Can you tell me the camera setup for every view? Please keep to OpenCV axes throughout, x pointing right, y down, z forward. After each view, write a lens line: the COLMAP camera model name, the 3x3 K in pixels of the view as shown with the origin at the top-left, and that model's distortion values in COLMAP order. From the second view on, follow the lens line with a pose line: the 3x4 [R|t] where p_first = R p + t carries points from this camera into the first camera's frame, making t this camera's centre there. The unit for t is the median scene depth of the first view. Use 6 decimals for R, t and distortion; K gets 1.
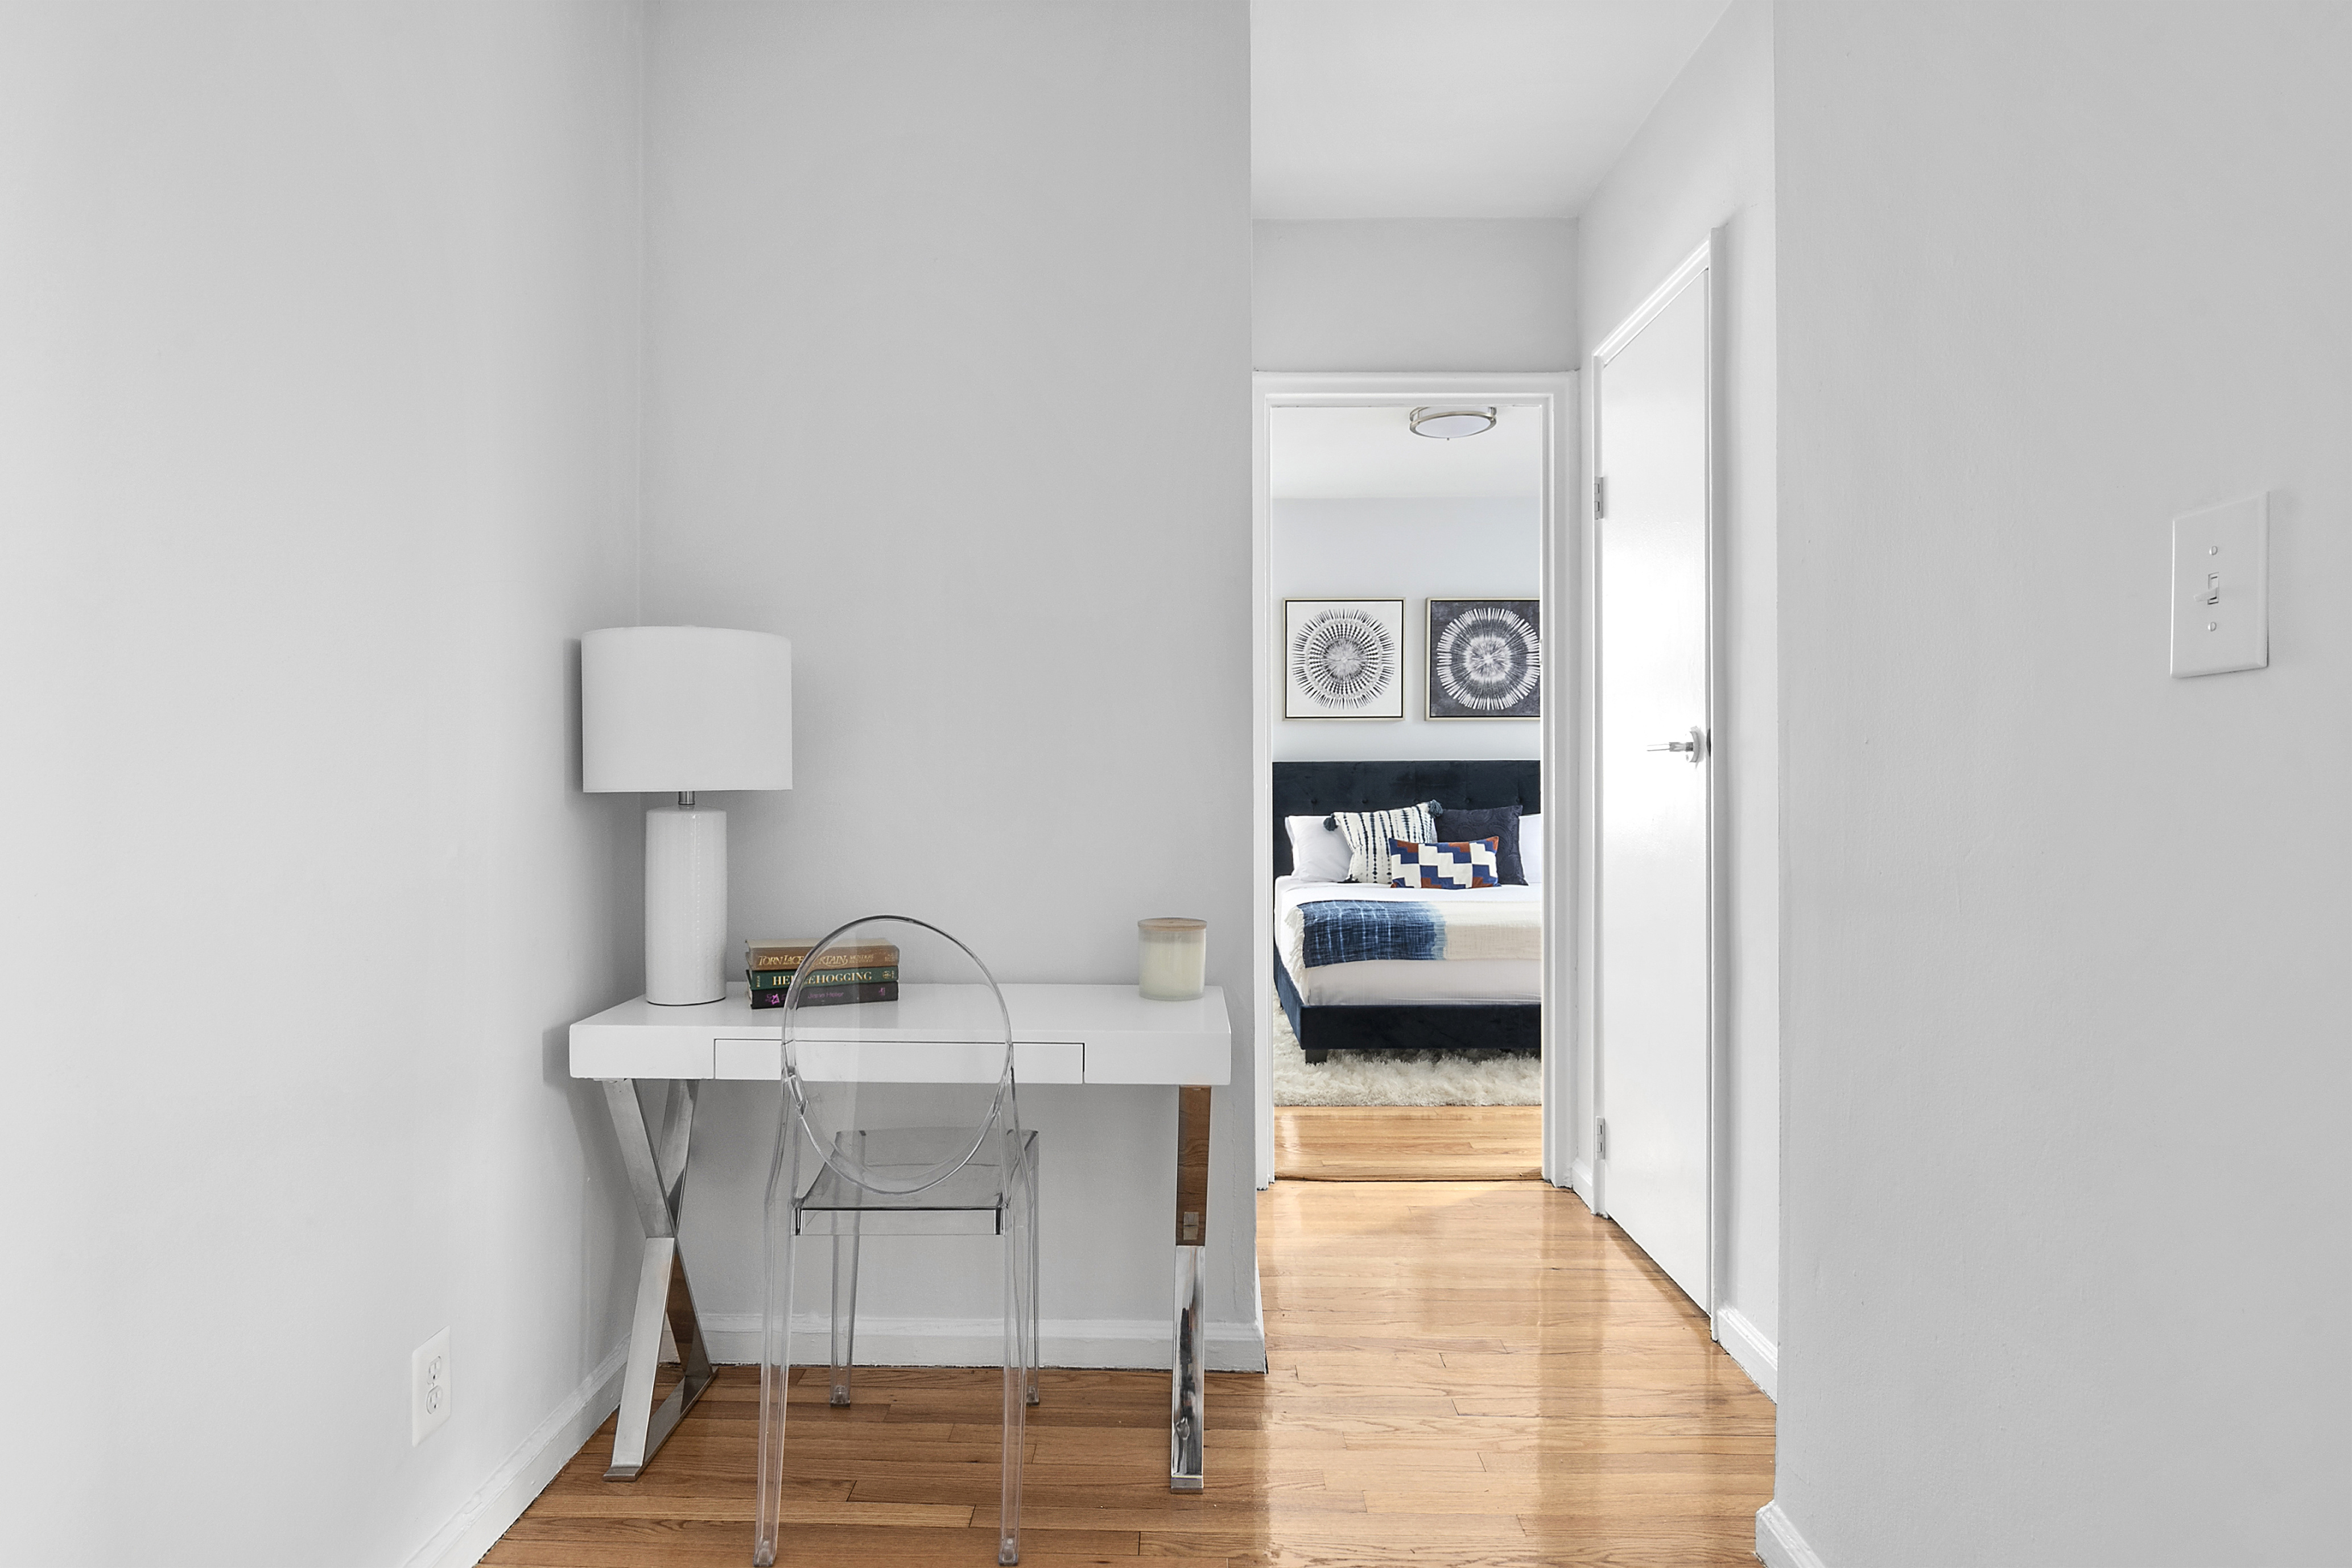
lens RADIAL K [[1274.9, 0, 1162.5], [0, 1274.9, 782.9], [0, 0, 1]] dist [0.004226, 0.000037]
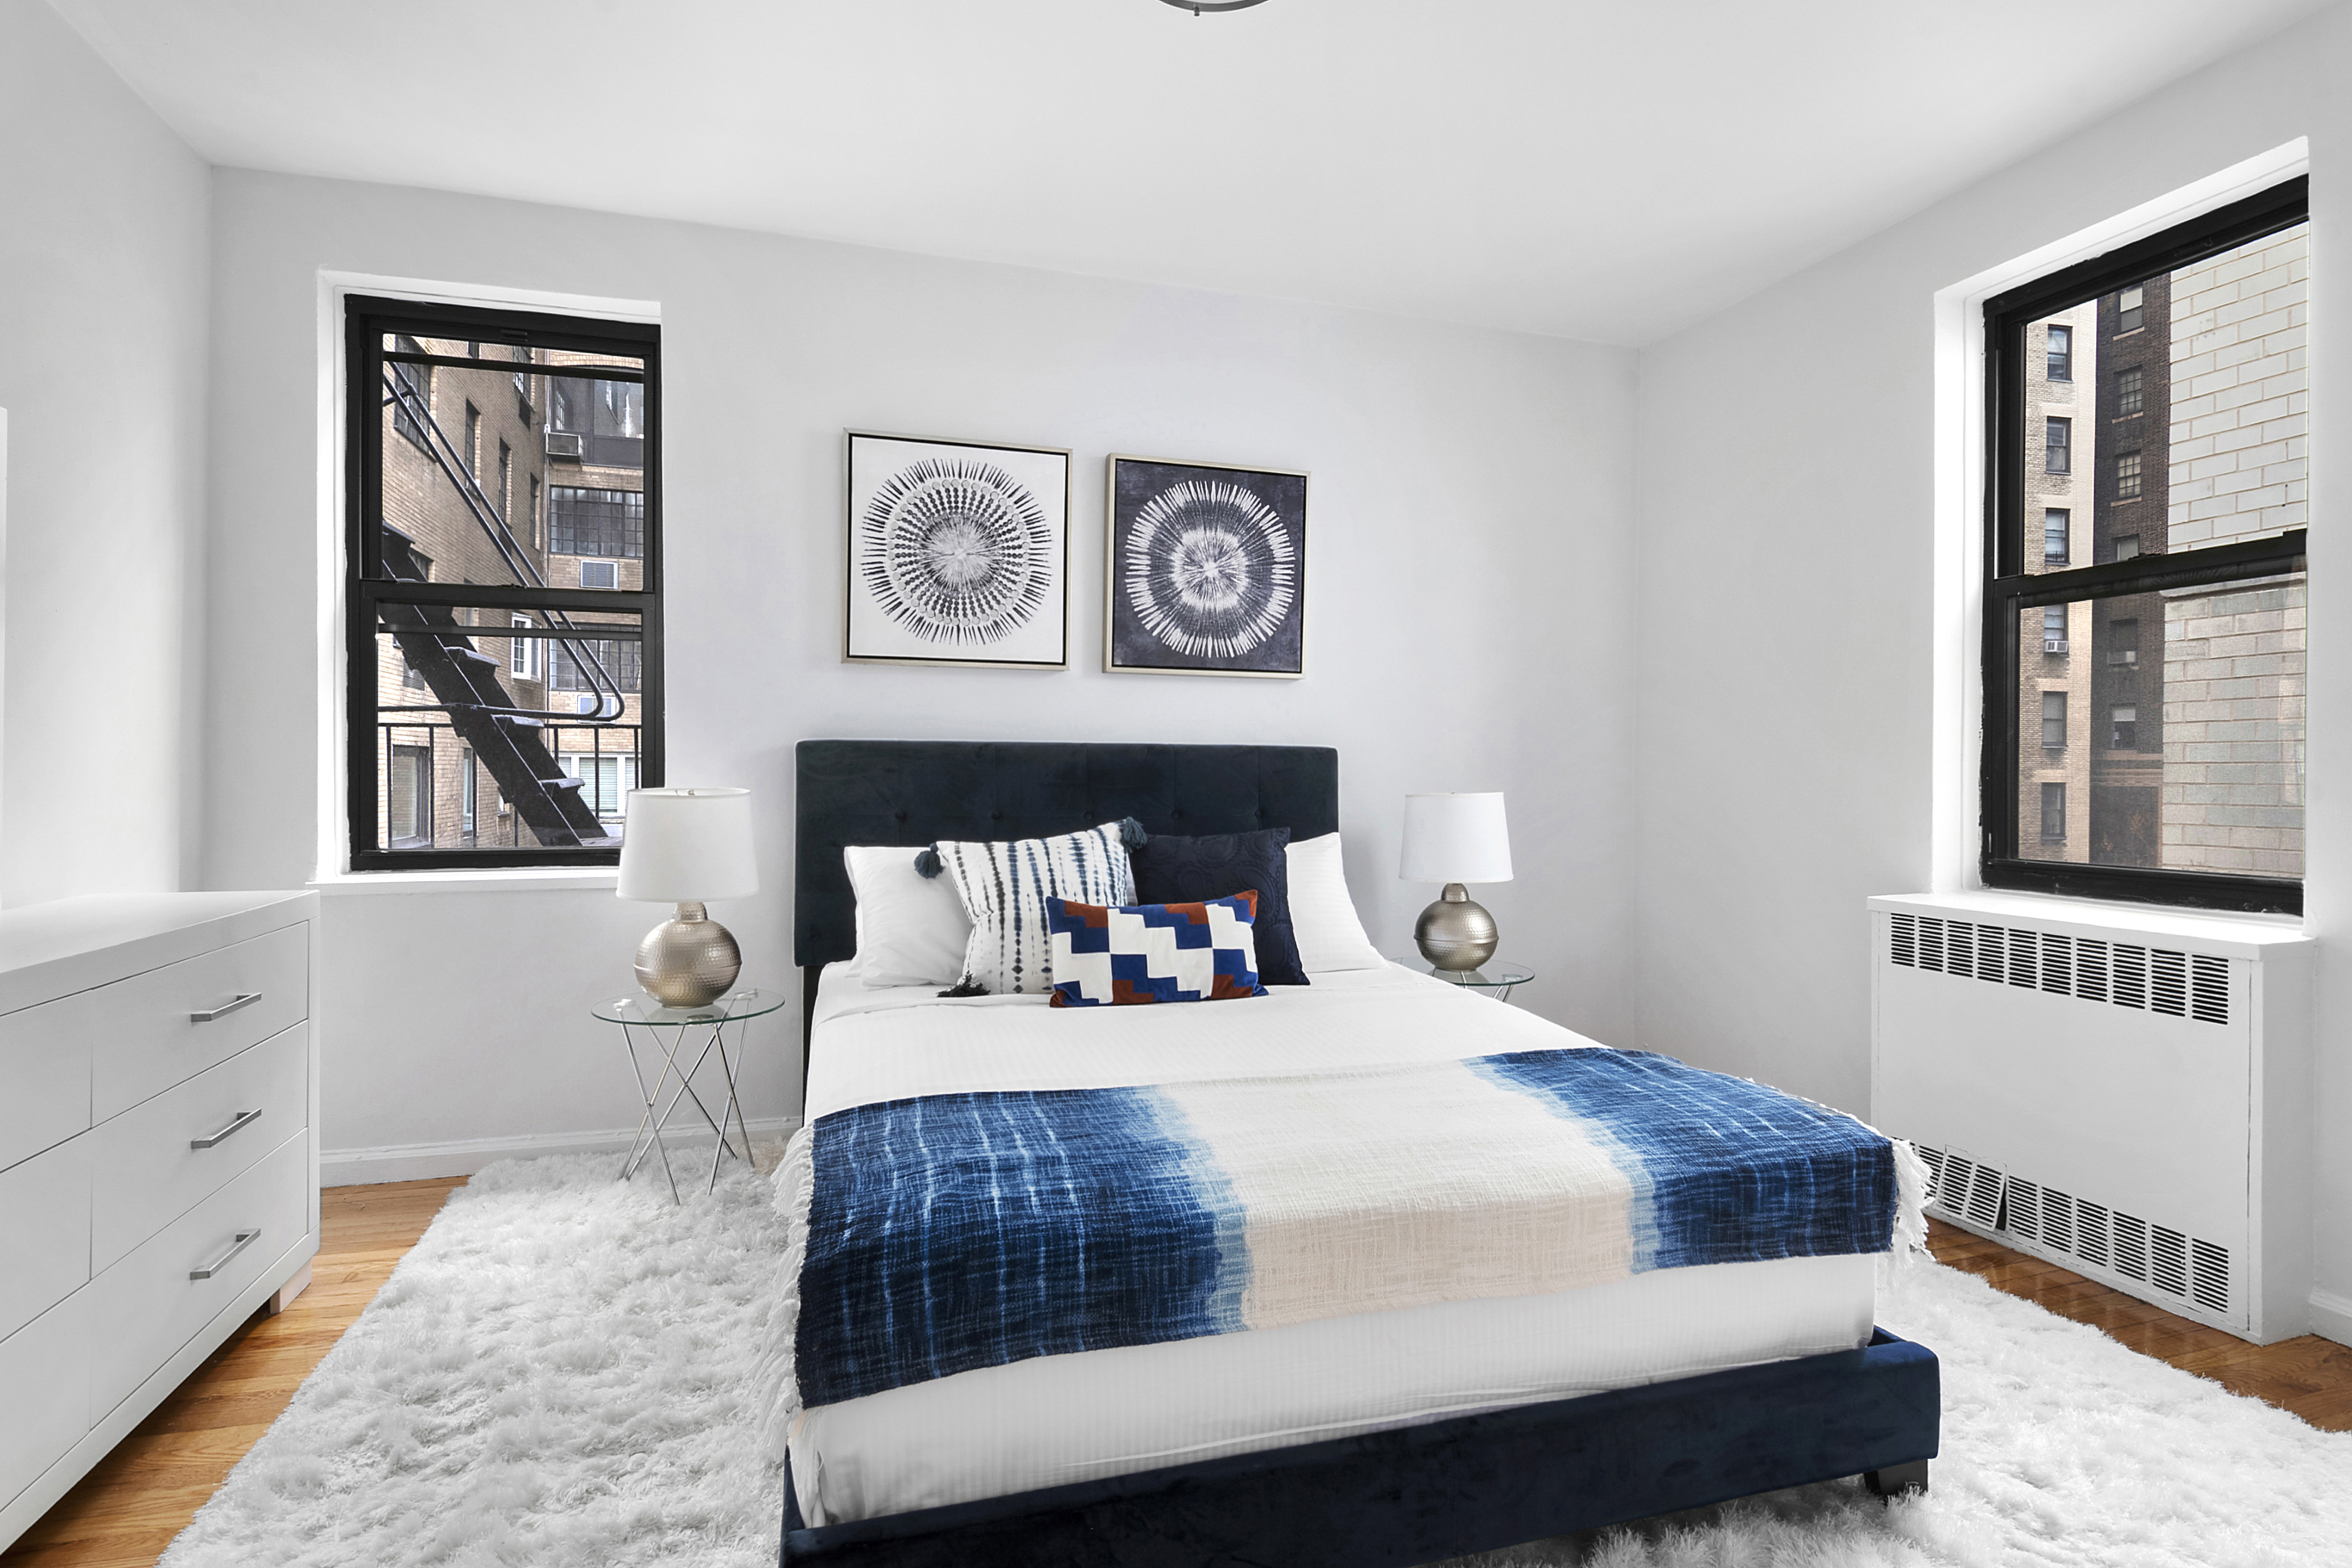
lens RADIAL K [[1142.2, 0, 1161.5], [0, 1142.2, 785.1], [0, 0, 1]] dist [-0.031838, -0.001005]
pose [[0.953281, 0.006080, 0.302023, 0.078881], [-0.008690, 0.999936, 0.007299, -0.002859], [-0.301960, -0.009582, 0.953273, 0.515768]]
